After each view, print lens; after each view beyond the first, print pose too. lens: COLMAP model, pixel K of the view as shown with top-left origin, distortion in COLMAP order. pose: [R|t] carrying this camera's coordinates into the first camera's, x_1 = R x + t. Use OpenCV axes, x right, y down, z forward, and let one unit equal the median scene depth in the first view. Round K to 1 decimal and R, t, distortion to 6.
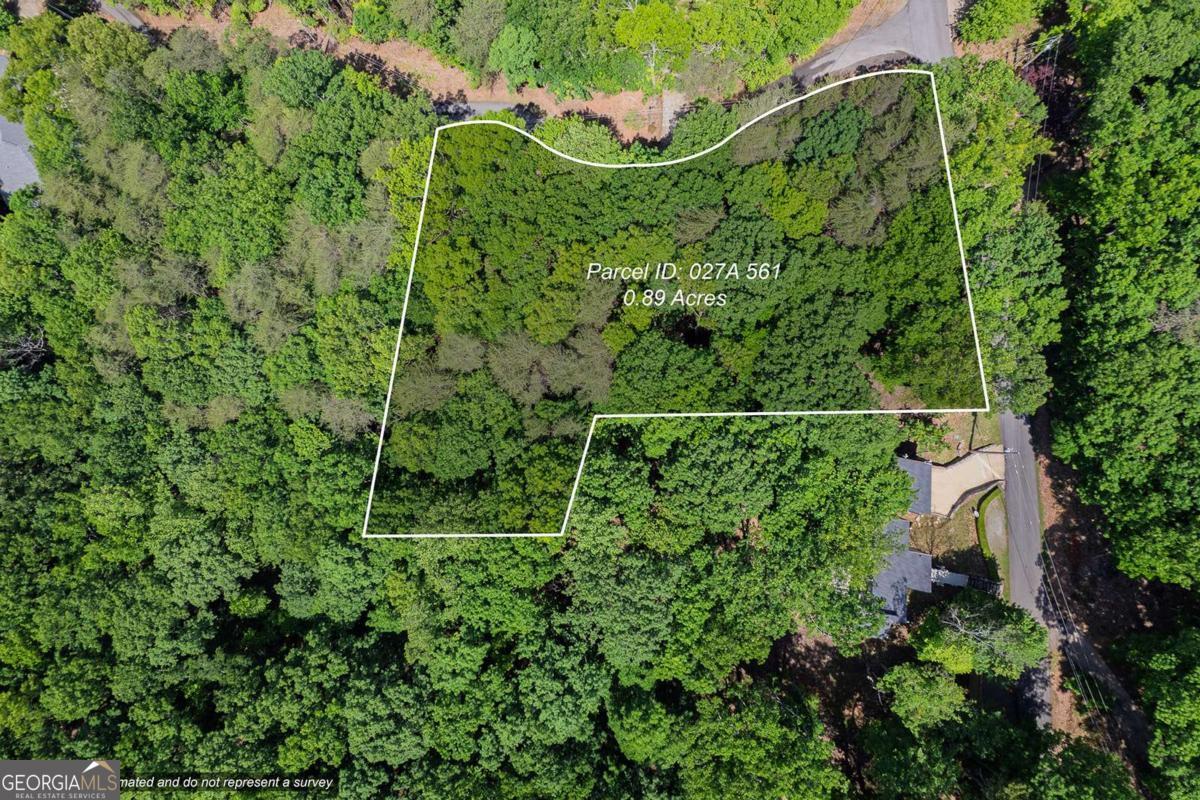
lens RADIAL K [[765.7, 0, 603.6], [0, 765.7, 398.8], [0, 0, 1]] dist [-0.066317, 0.066273]
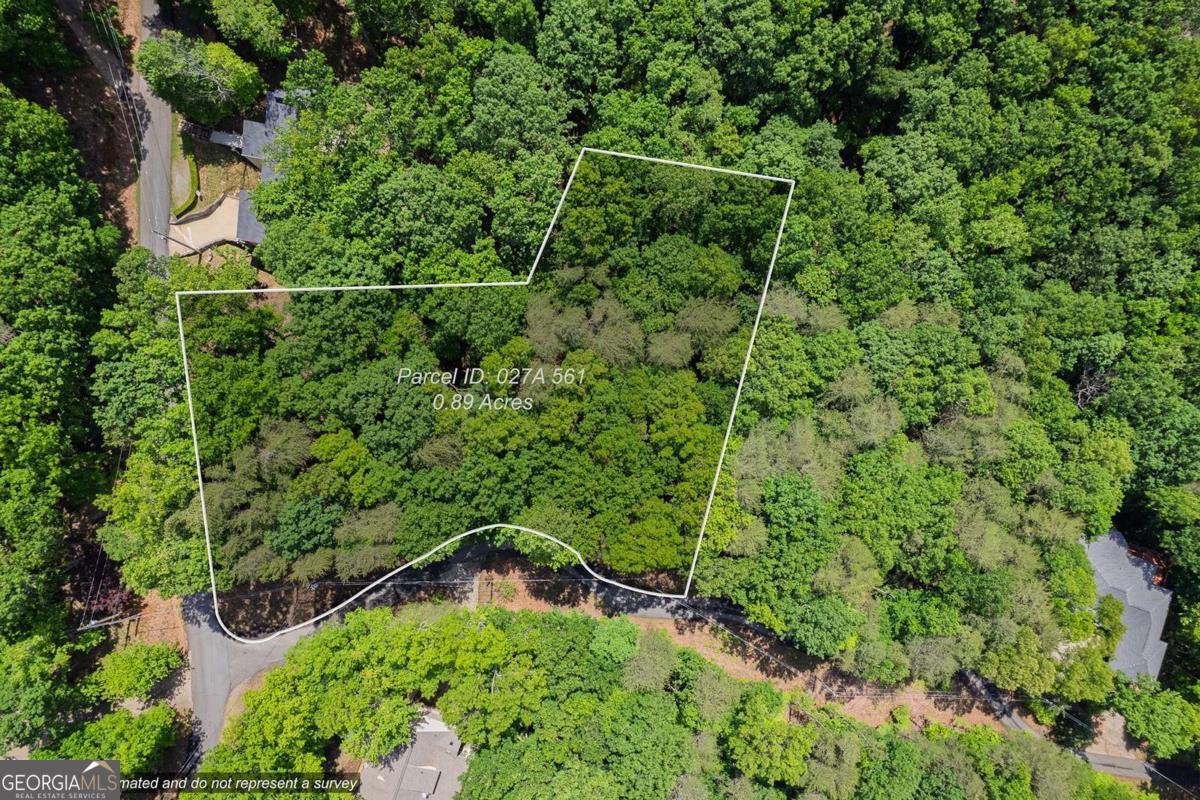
lens RADIAL K [[765.7, 0, 603.6], [0, 765.7, 398.8], [0, 0, 1]] dist [-0.066317, 0.066273]
pose [[-0.999837, -0.017842, -0.002940, -0.094318], [0.017448, -0.994604, 0.102264, -0.244893], [-0.004749, 0.102196, 0.994753, -0.055659]]
